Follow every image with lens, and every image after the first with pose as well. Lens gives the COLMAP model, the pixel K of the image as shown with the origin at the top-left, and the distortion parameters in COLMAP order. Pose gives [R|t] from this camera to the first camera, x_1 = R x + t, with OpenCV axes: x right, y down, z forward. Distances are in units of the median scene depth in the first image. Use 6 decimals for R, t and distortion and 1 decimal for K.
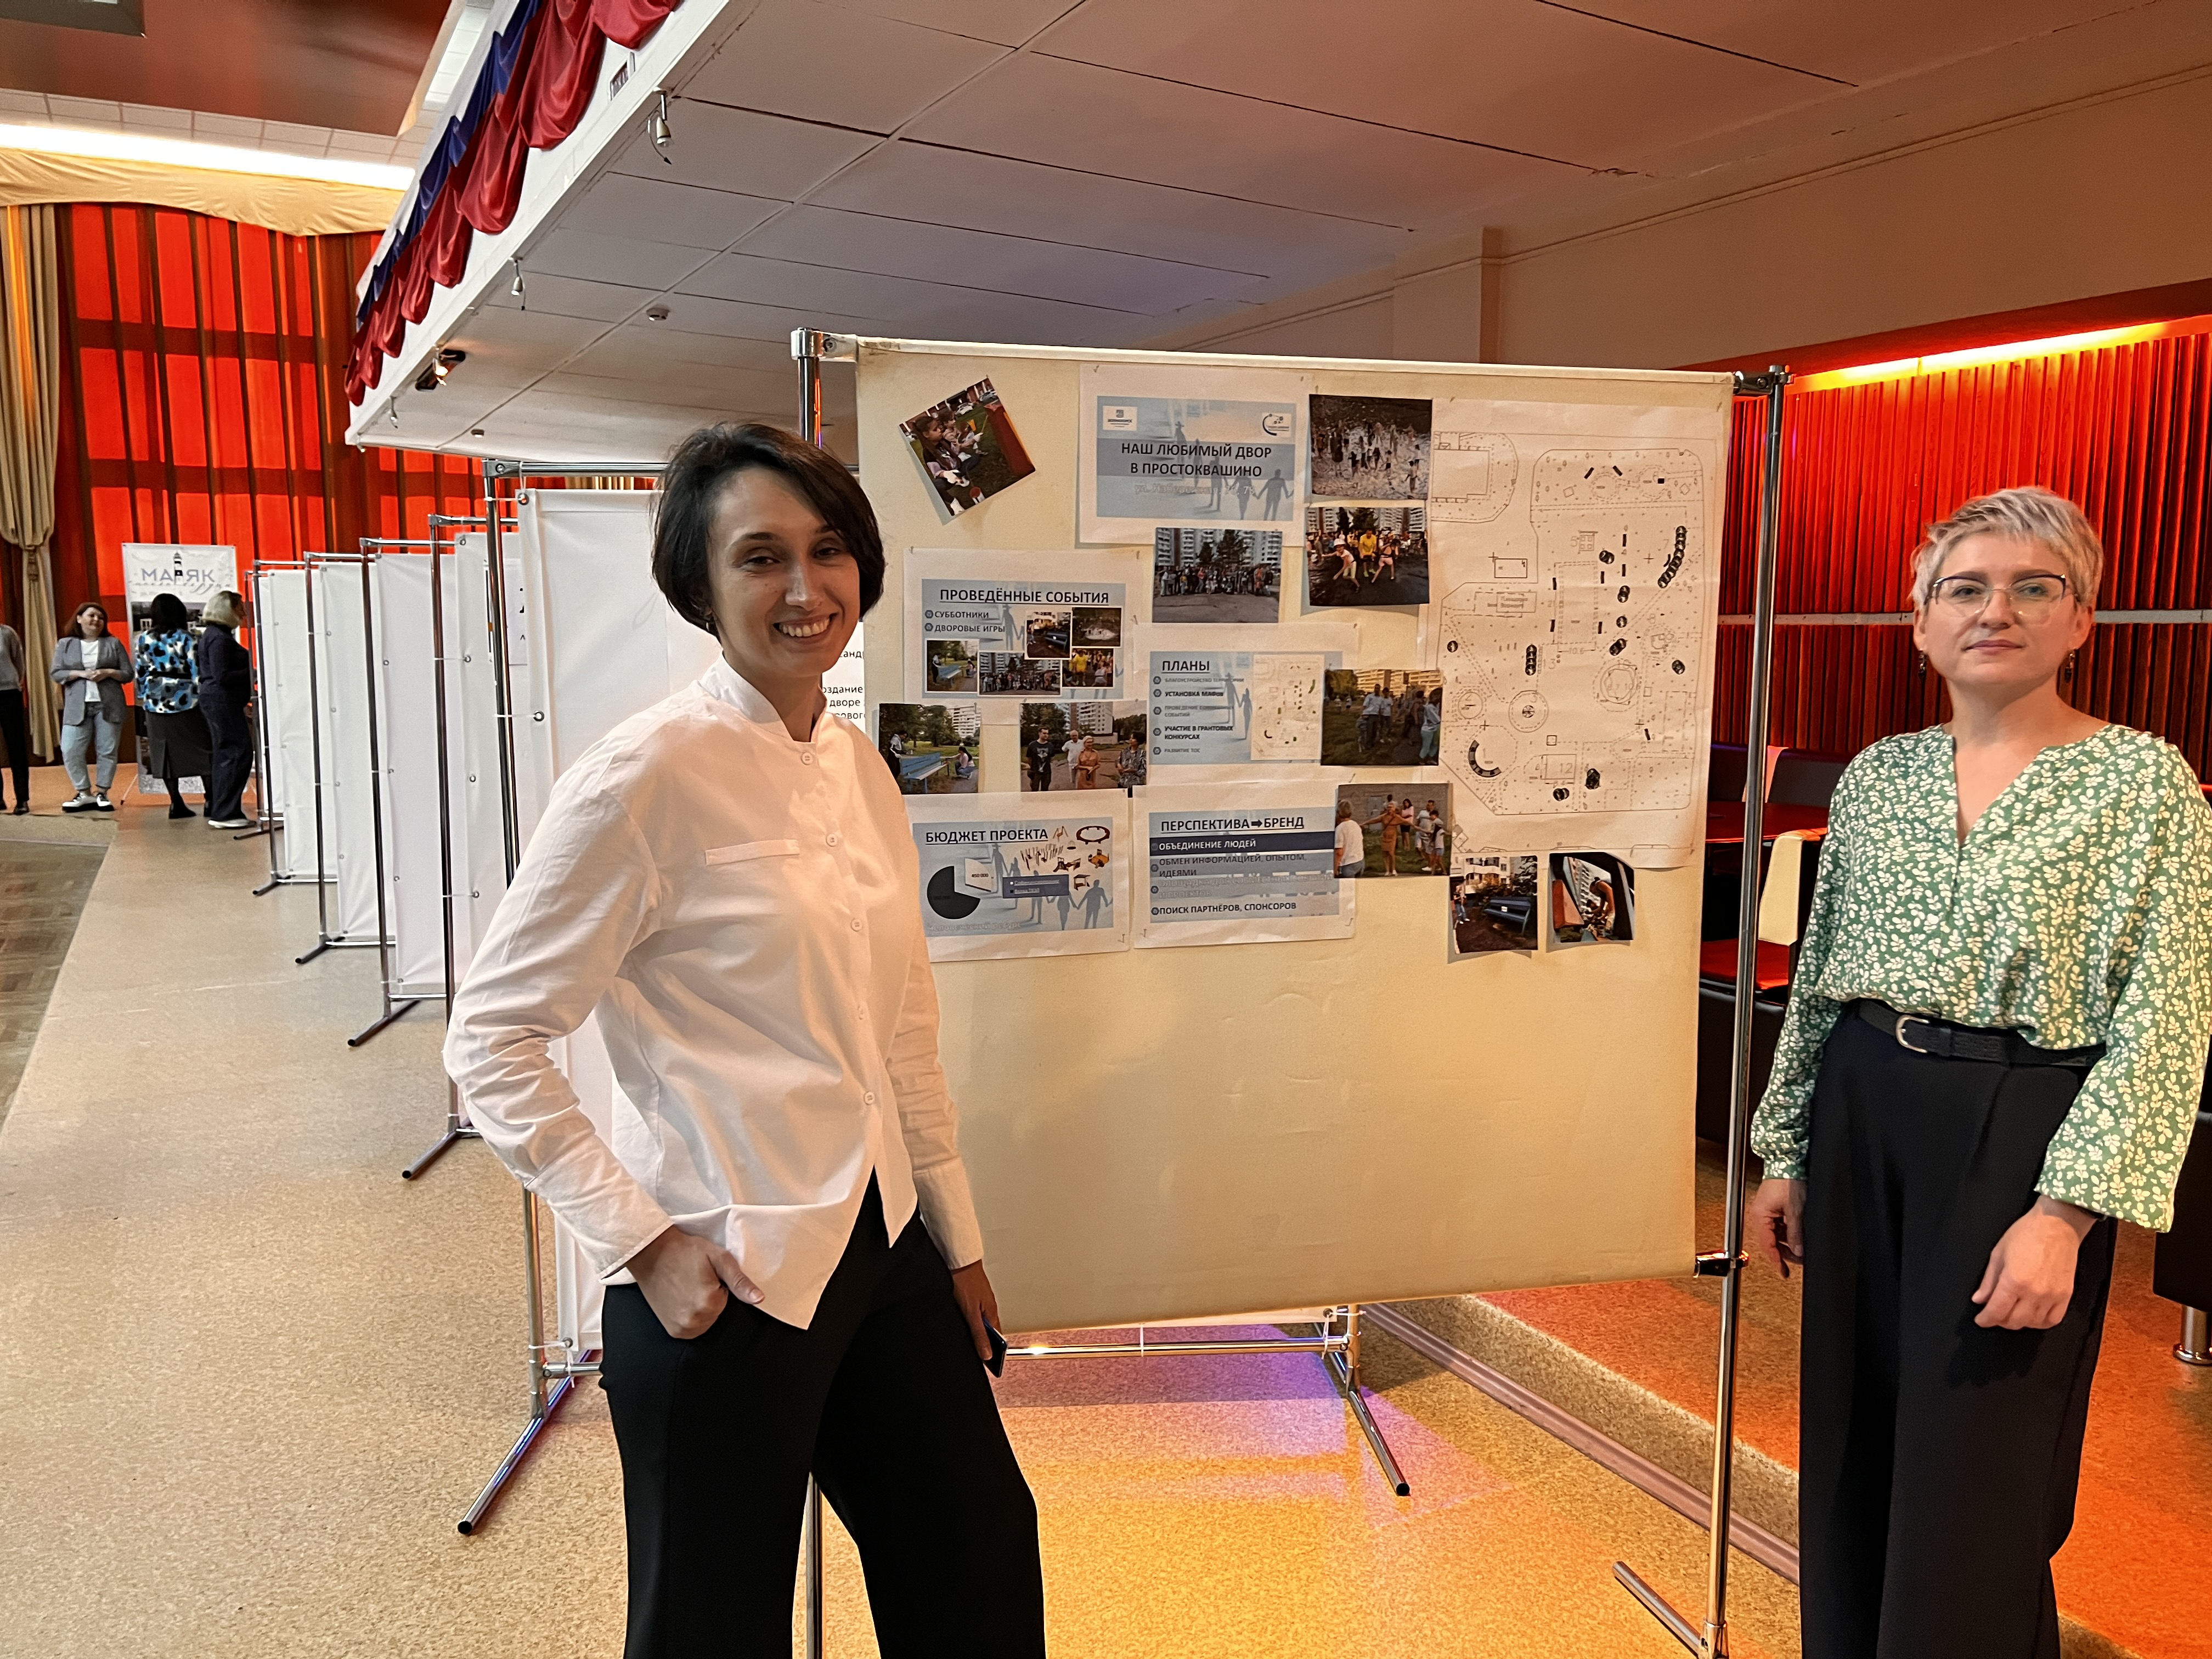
lens RADIAL K [[1676.1, 0, 1106.0], [0, 1676.1, 829.5], [0, 0, 1]] dist [-0.004471, -0.003834]
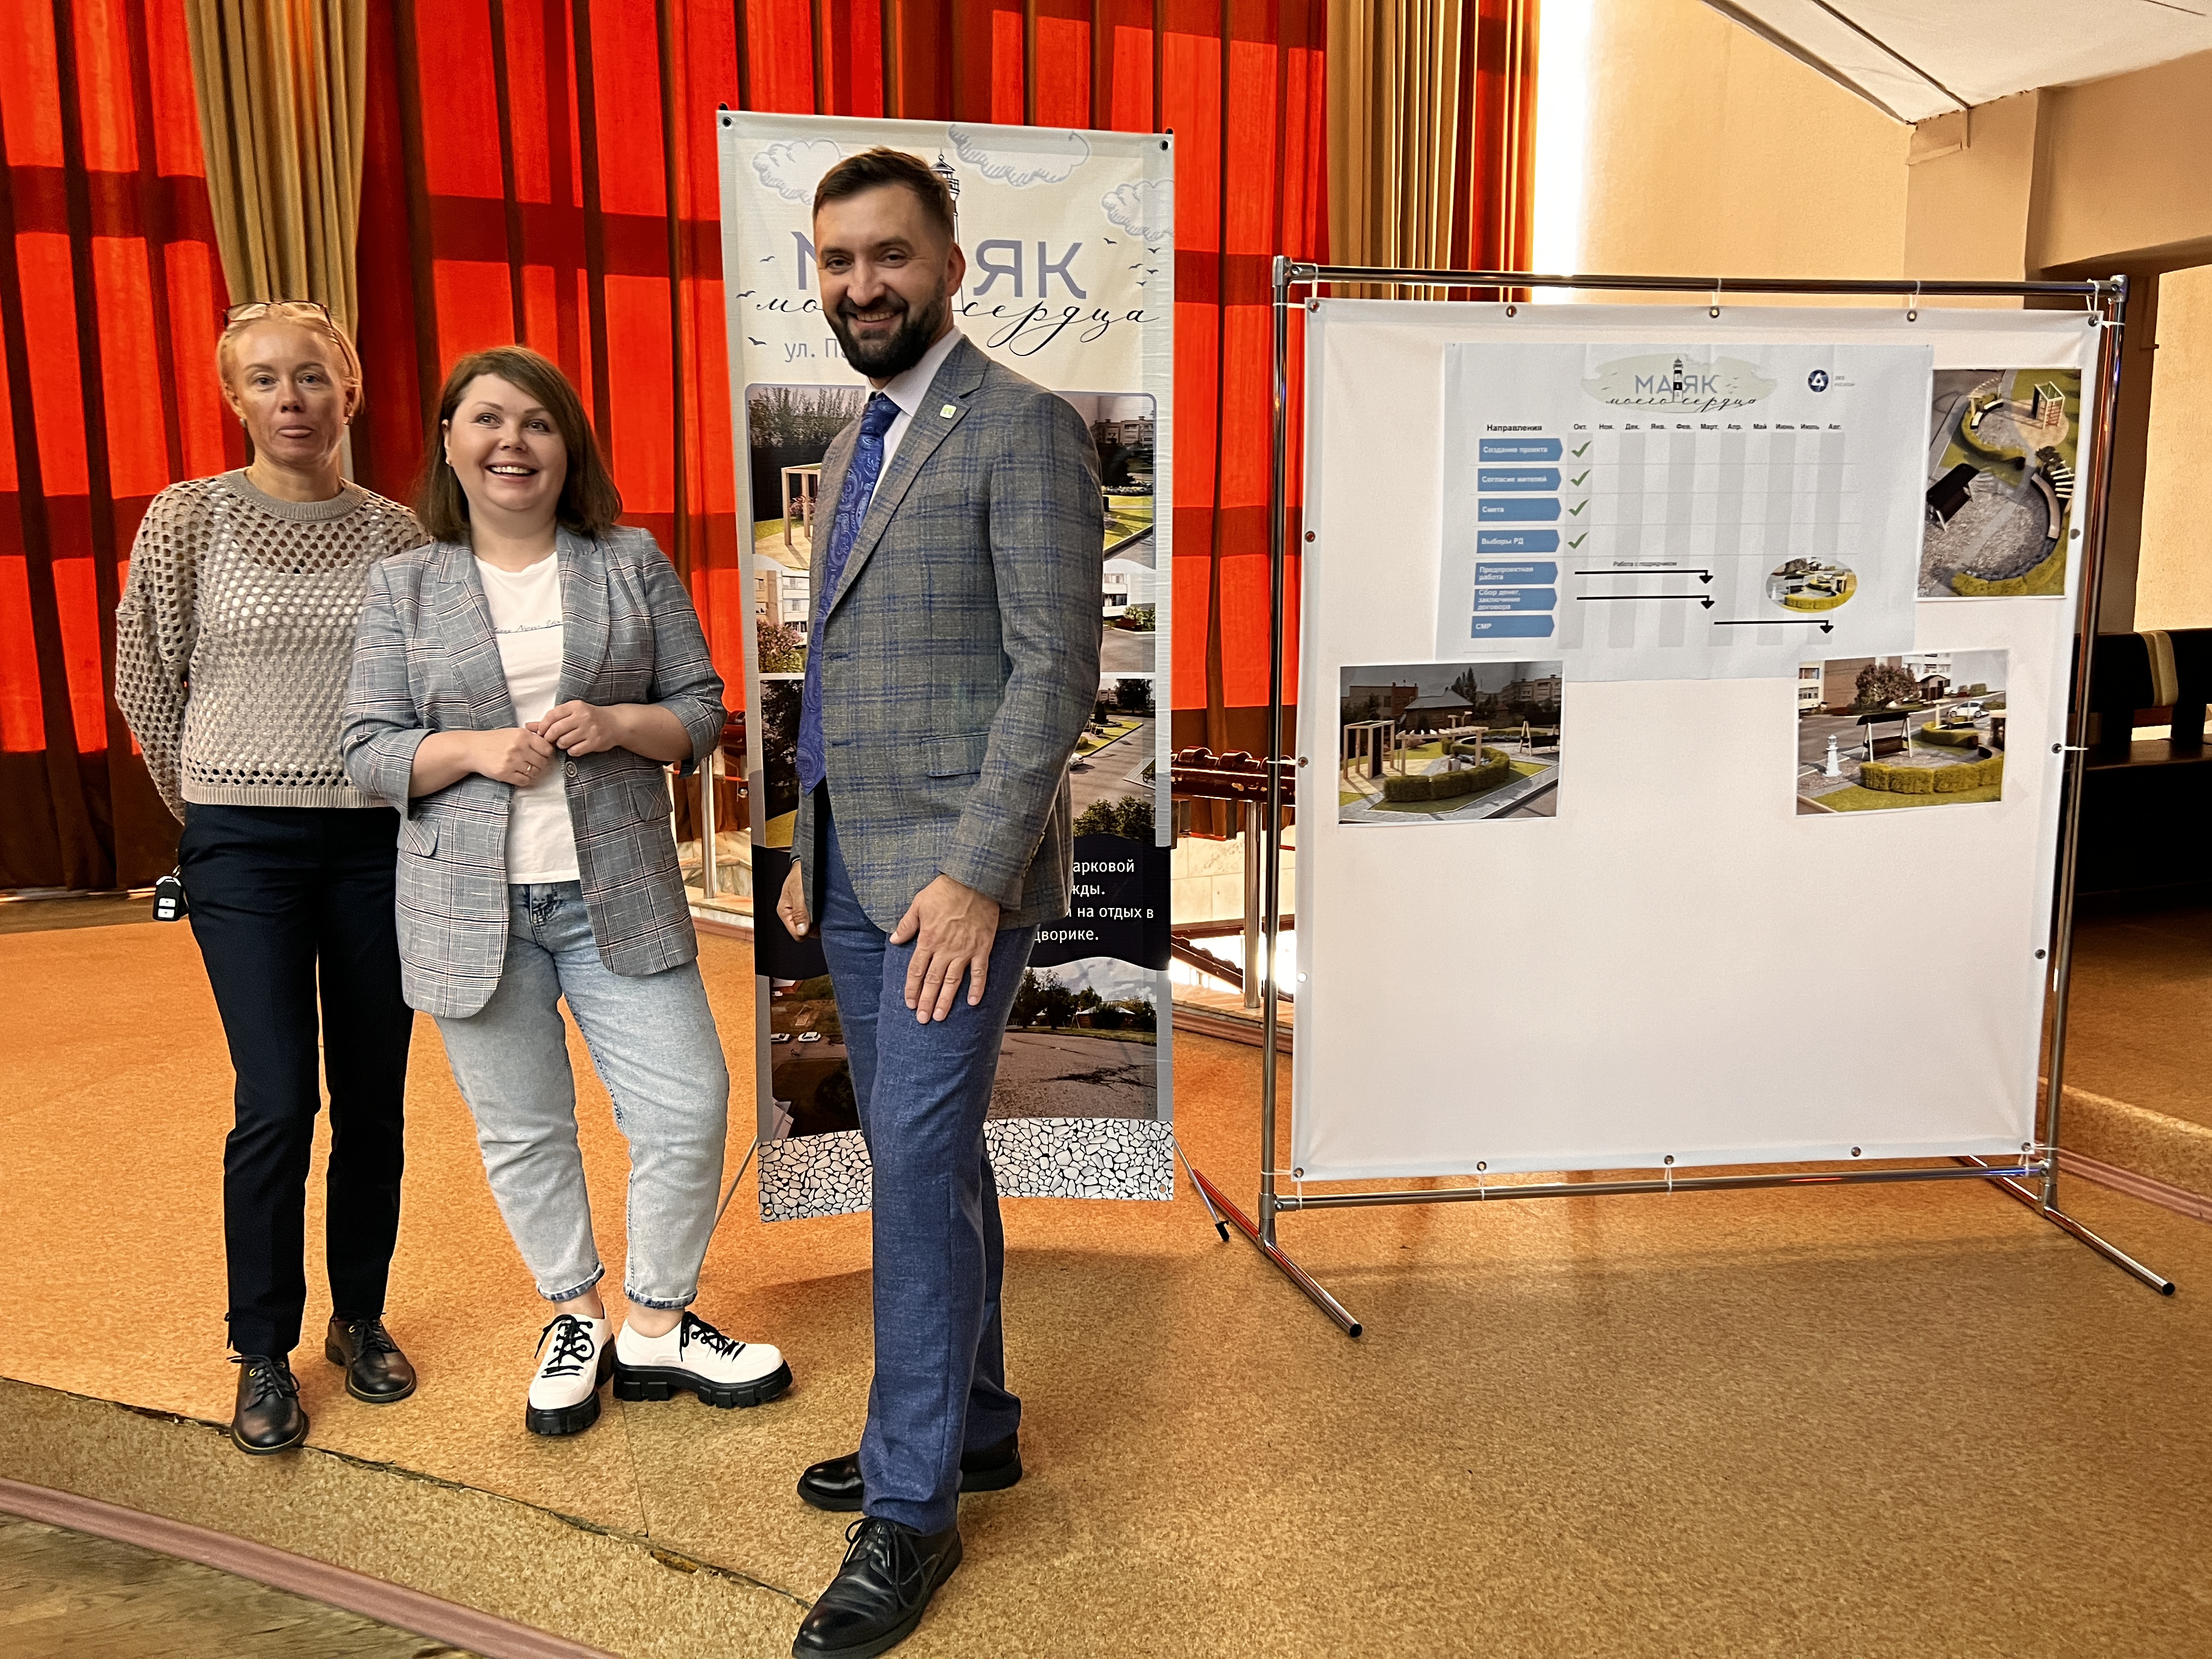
lens RADIAL K [[1645.7, 0, 1106.0], [0, 1645.7, 829.5], [0, 0, 1]] dist [0.003226, -0.001122]
pose [[0.990692, 0.012259, -0.135572, -0.364500], [-0.009498, 0.999735, 0.020992, -0.060701], [0.135794, -0.019509, 0.990545, 0.580856]]
